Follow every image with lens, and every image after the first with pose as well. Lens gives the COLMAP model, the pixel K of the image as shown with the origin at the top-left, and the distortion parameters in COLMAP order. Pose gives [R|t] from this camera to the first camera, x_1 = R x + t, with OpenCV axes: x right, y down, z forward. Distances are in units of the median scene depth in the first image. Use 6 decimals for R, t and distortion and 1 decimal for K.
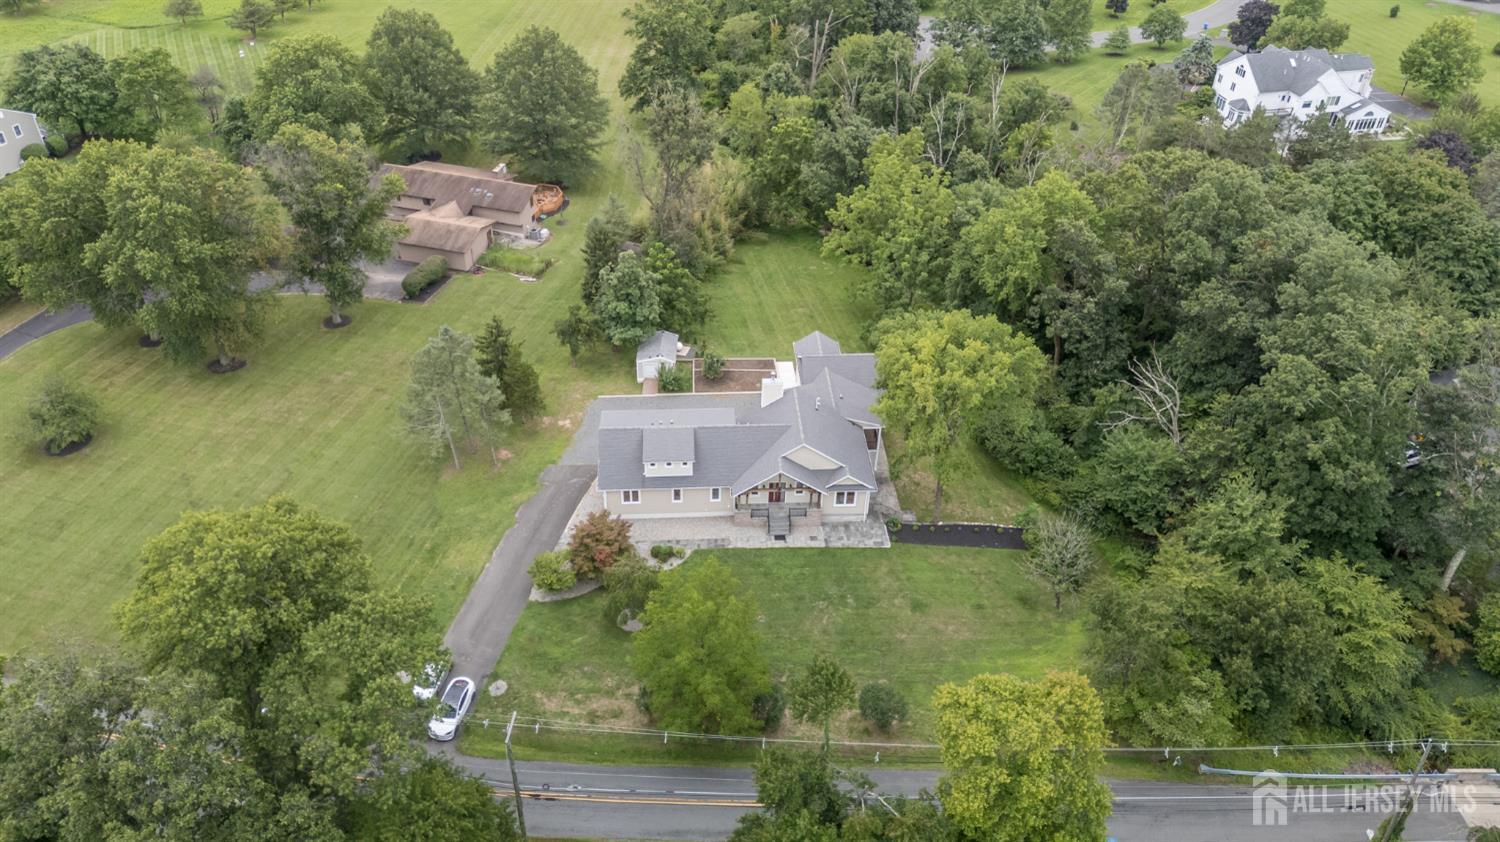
lens RADIAL K [[1101.1, 0, 750.0], [0, 1101.1, 421.0], [0, 0, 1]] dist [0.064025, -0.076459]
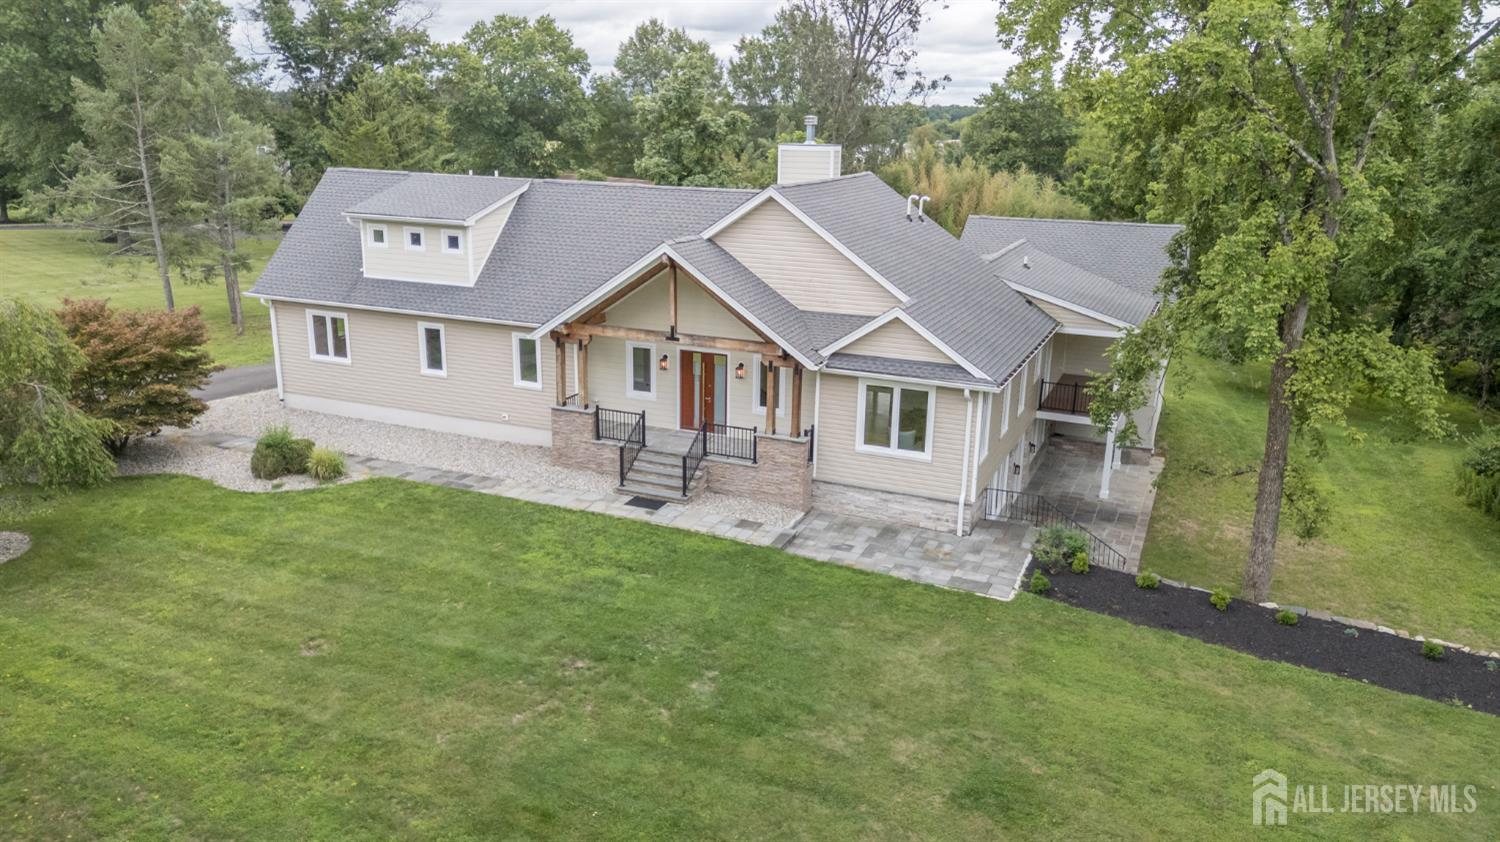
lens RADIAL K [[1101.1, 0, 750.0], [0, 1101.1, 421.0], [0, 0, 1]] dist [0.064025, -0.076459]
pose [[0.900588, 0.121652, -0.417303, 0.173077], [-0.266678, 0.912761, -0.309434, 0.169358], [0.343255, 0.389958, 0.854464, 0.742178]]
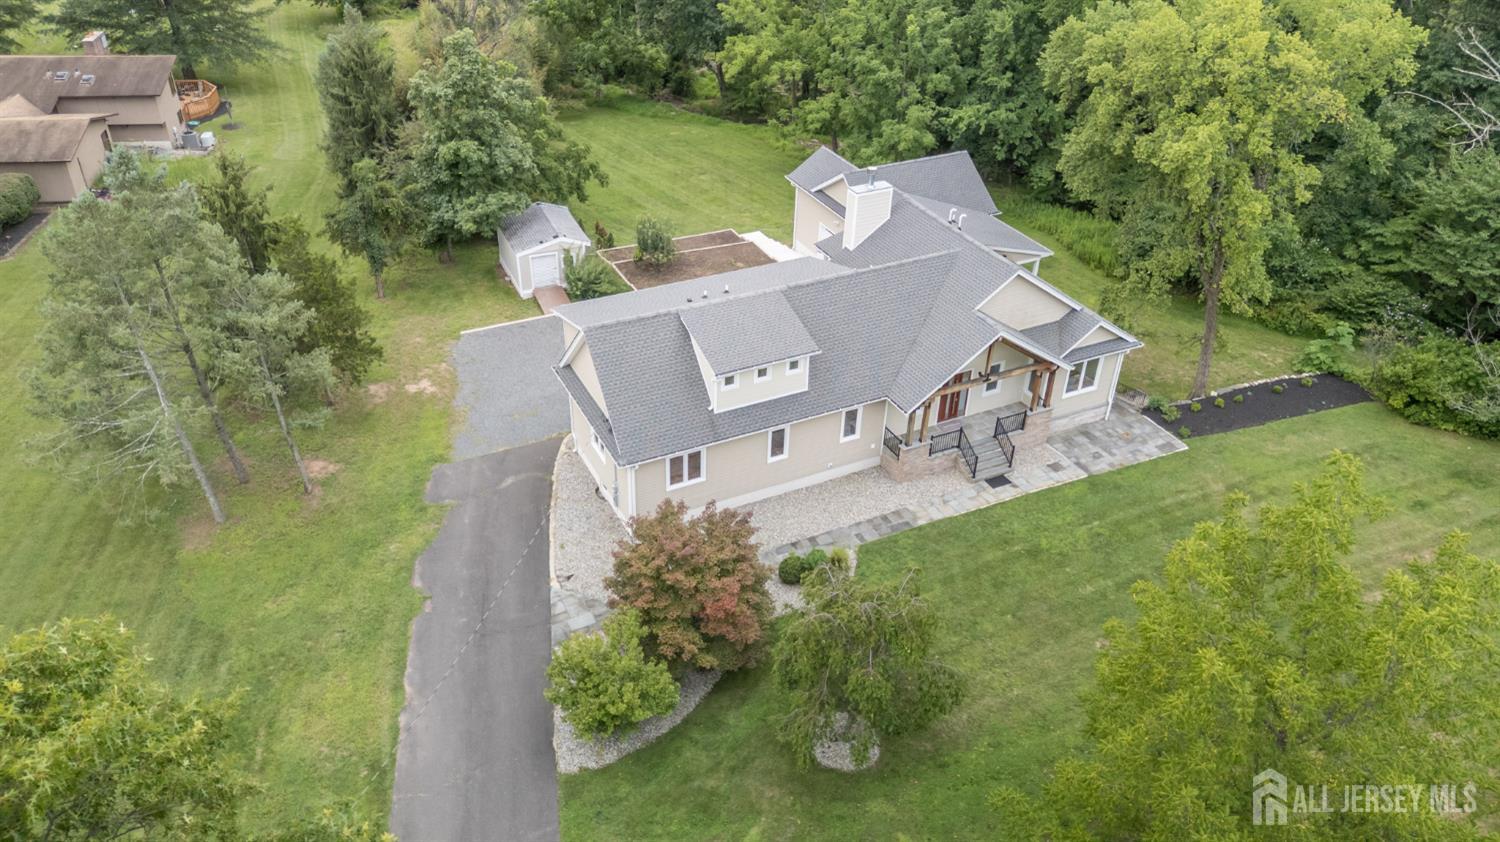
lens RADIAL K [[1101.1, 0, 750.0], [0, 1101.1, 421.0], [0, 0, 1]] dist [0.064025, -0.076459]
pose [[0.920685, -0.214513, 0.326072, -0.221735], [0.229185, 0.973359, -0.006775, 0.058603], [-0.315932, 0.080968, 0.945321, 0.574422]]
